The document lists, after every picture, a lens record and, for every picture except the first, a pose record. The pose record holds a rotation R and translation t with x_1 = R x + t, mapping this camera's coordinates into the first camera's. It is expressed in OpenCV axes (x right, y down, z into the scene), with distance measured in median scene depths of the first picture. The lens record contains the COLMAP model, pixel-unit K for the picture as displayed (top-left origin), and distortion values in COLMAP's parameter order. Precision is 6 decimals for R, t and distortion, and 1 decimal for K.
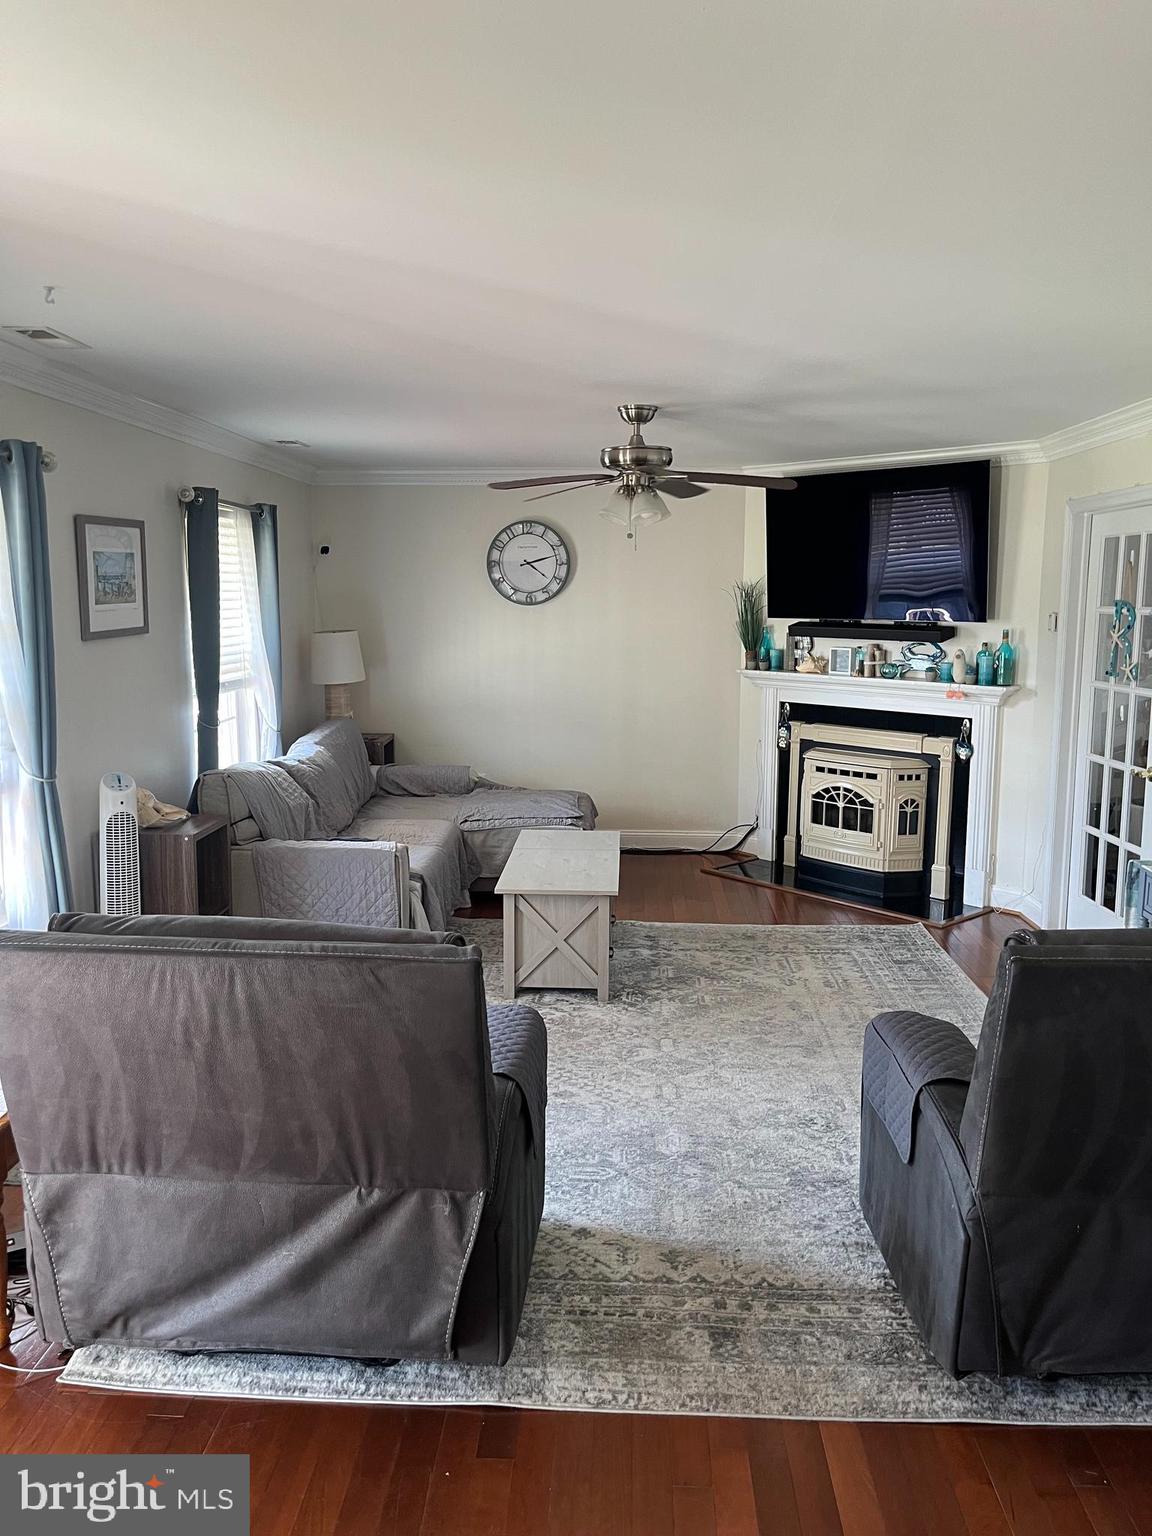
lens RADIAL K [[1166.2, 0, 576.0], [0, 1166.2, 768.0], [0, 0, 1]] dist [0.097821, -0.147262]
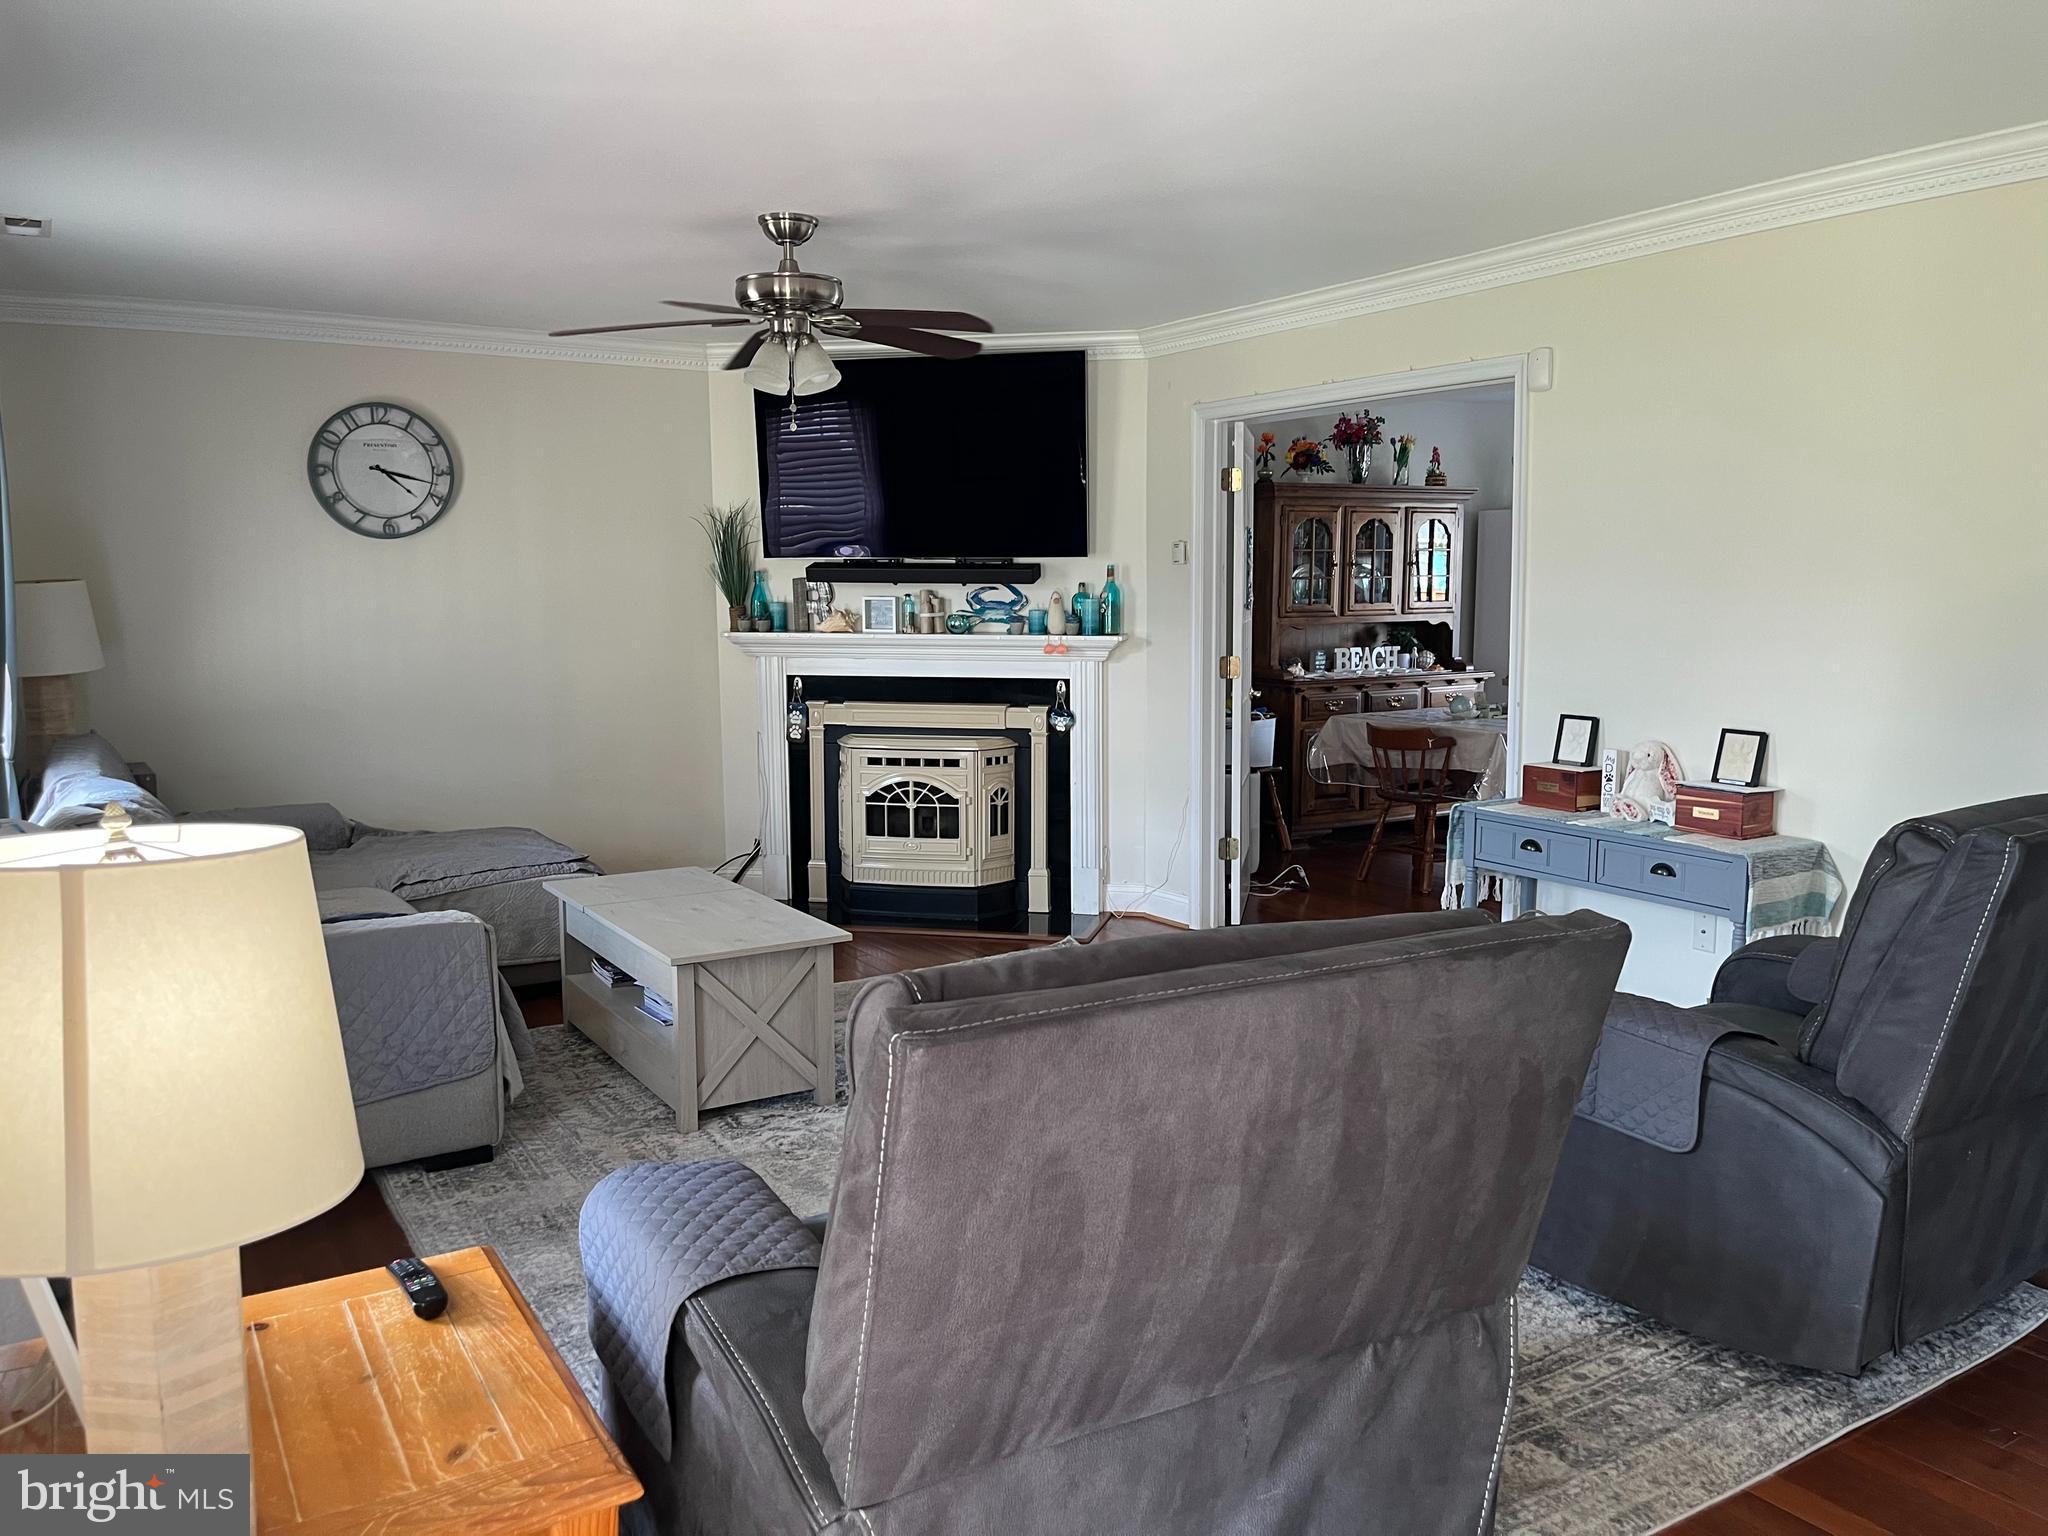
lens RADIAL K [[1553.2, 0, 1026.6], [0, 1553.2, 781.5], [0, 0, 1]] dist [0.069441, -0.115942]
pose [[0.825771, -0.081123, 0.558142, -0.268346], [0.090883, 0.995809, 0.010275, 0.012998], [-0.556636, 0.042241, 0.829682, 0.144405]]
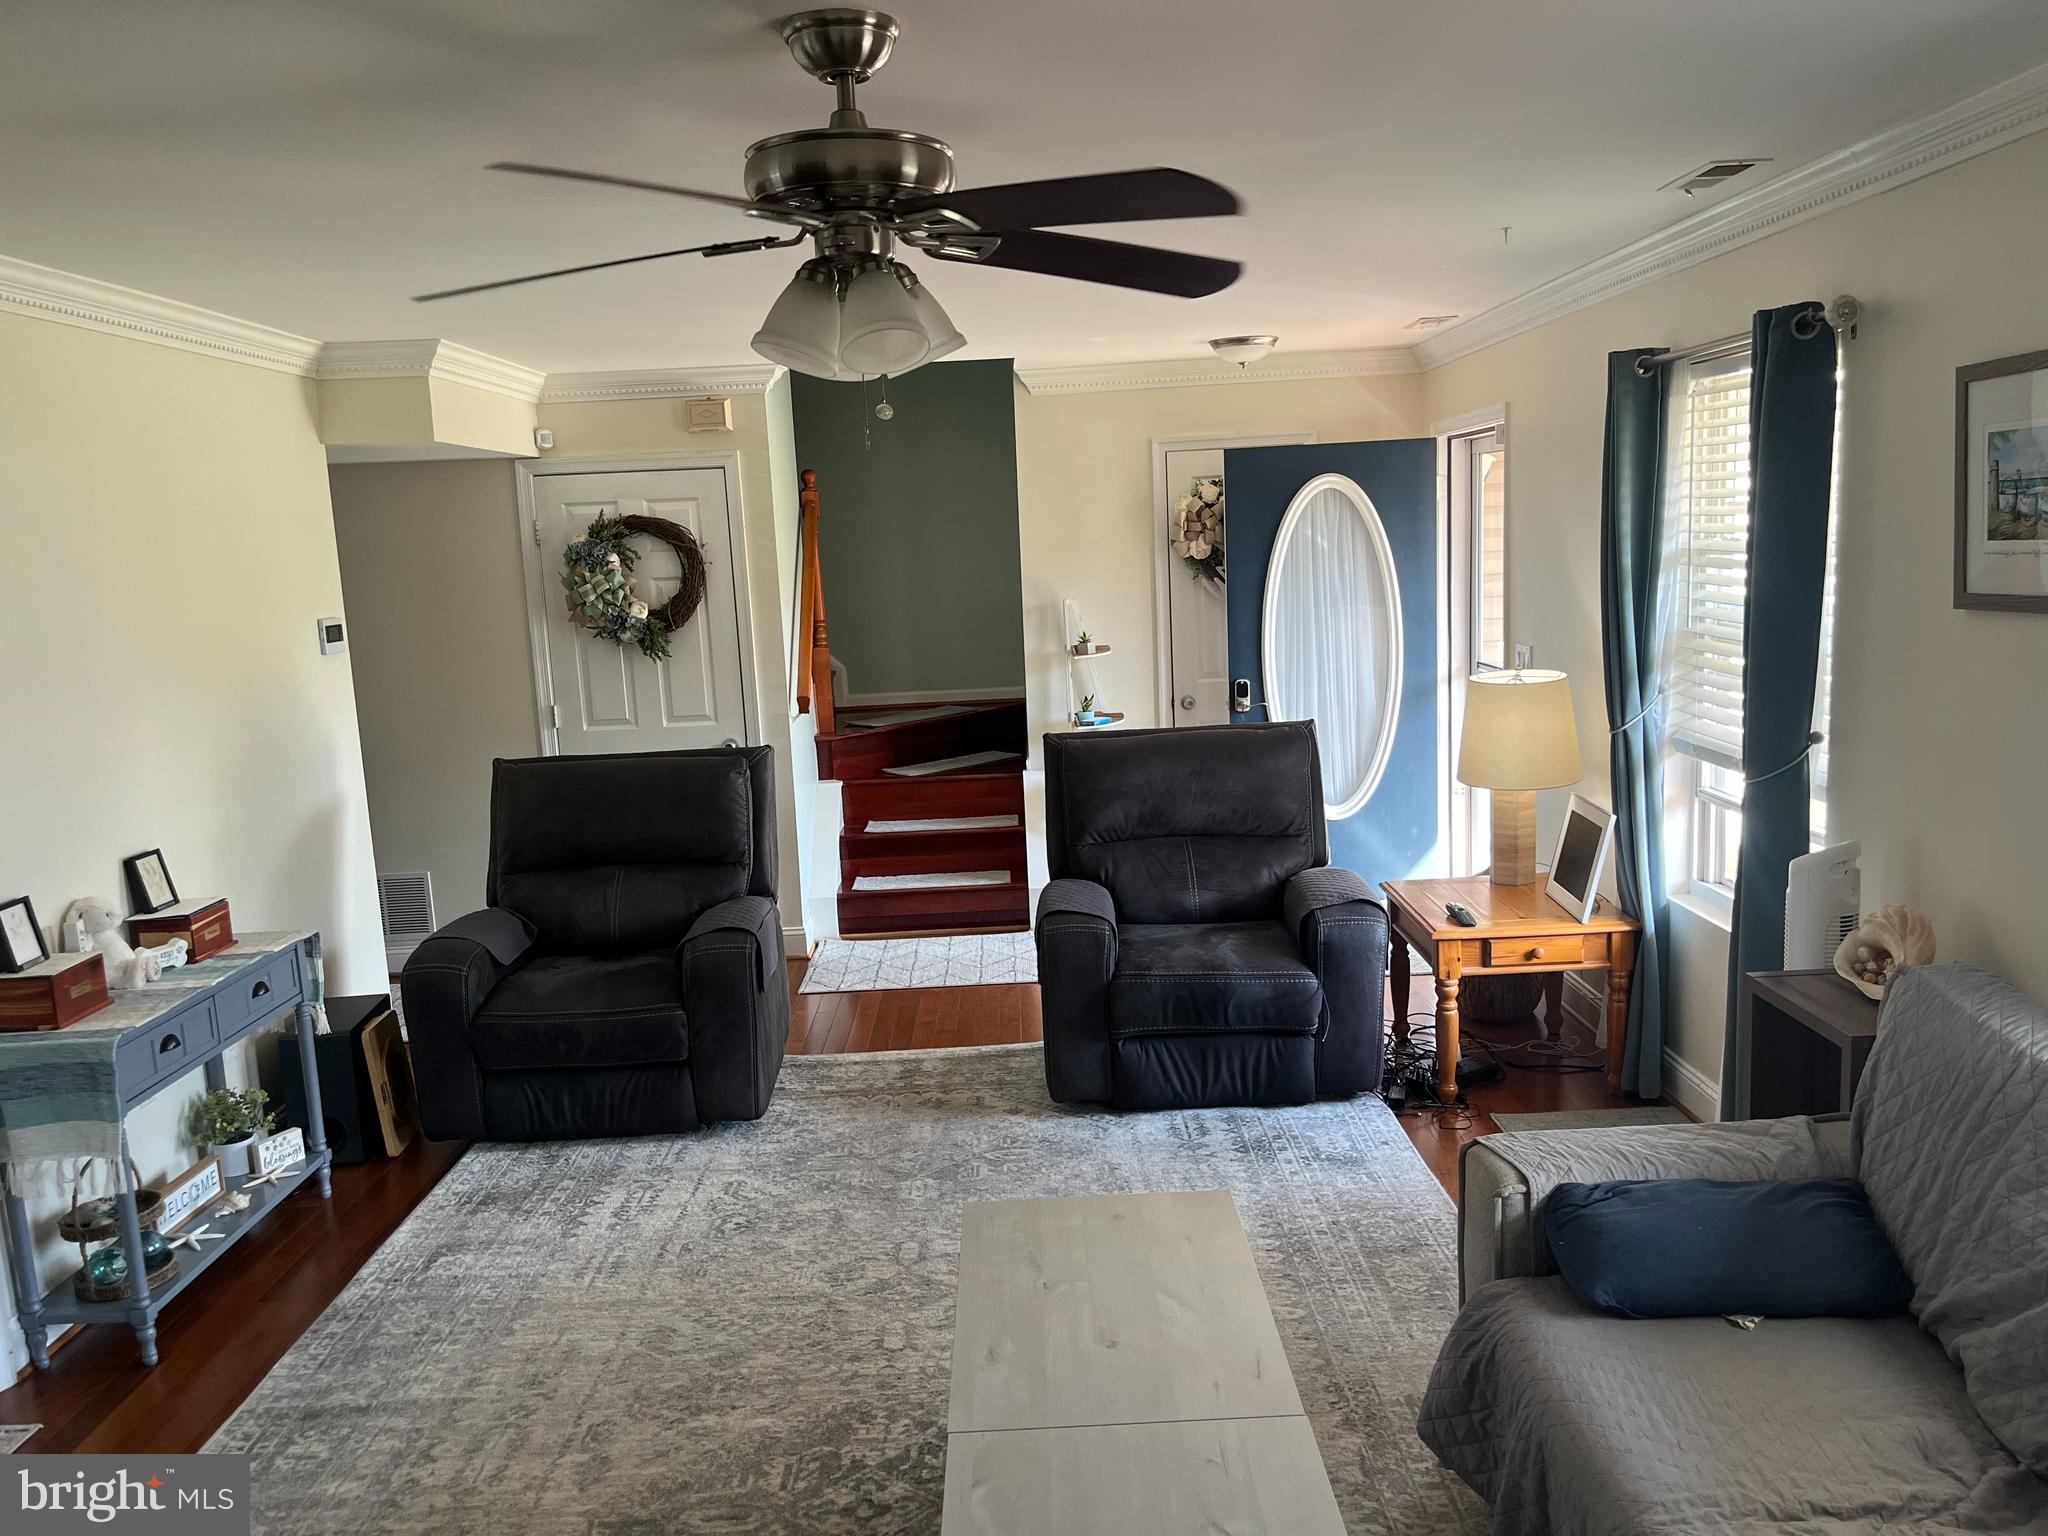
lens RADIAL K [[1557.9, 0, 1027.0], [0, 1557.9, 777.7], [0, 0, 1]] dist [0.113954, -0.147798]
pose [[-0.997472, 0.052871, -0.047486, 0.022819], [0.035998, 0.952045, 0.303833, -0.175909], [0.061273, 0.301355, -0.951541, 1.107481]]
